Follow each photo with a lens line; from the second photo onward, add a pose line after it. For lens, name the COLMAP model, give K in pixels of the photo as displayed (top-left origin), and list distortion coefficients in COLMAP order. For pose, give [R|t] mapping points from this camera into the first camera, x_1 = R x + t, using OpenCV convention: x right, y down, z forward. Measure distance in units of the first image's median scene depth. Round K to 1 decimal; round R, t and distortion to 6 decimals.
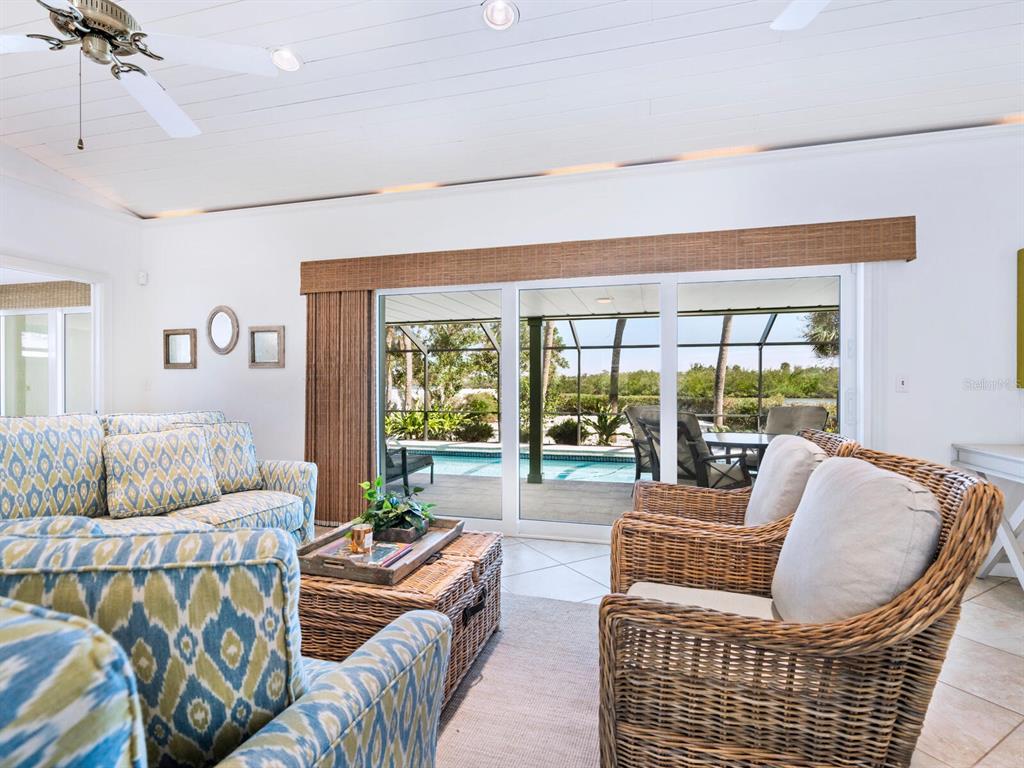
lens RADIAL K [[520.2, 0, 490.8], [0, 520.2, 402.6], [0, 0, 1]] dist [-0.005079, 0.001939]
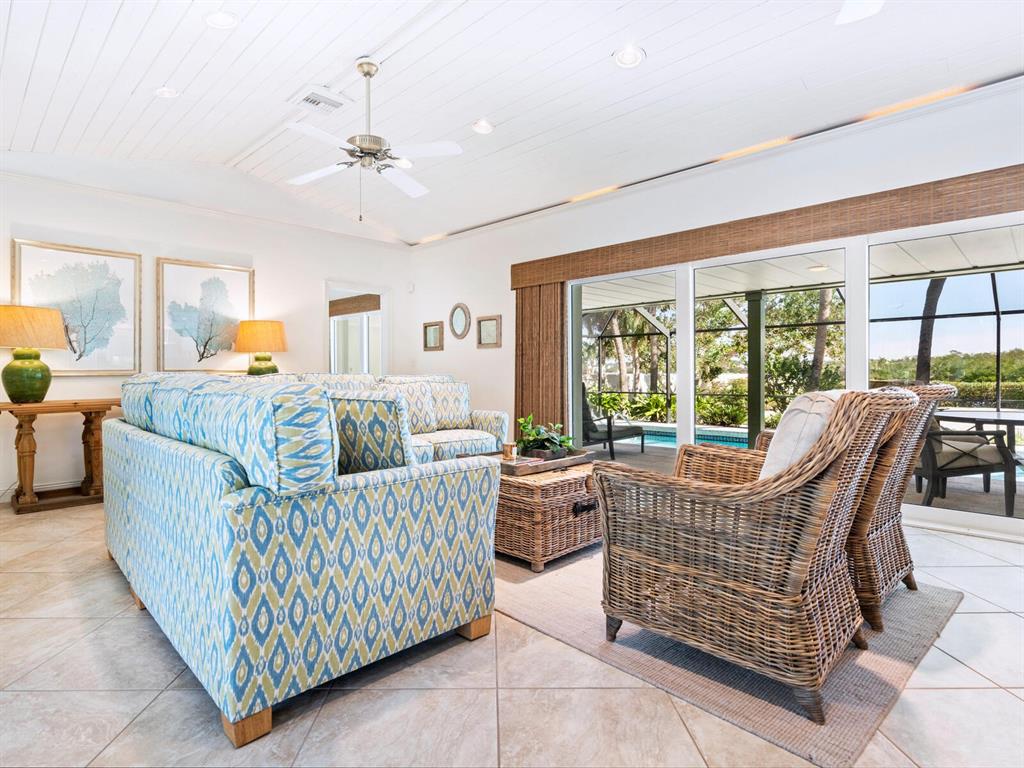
lens RADIAL K [[509.6, 0, 512.0], [0, 509.6, 384.0], [0, 0, 1]] dist [0.000069, 0.000757]
pose [[0.906333, -0.005656, -0.422526, 0.173888], [0.003243, 0.999974, -0.006428, 0.035091], [0.422552, 0.004455, 0.906328, -0.151969]]
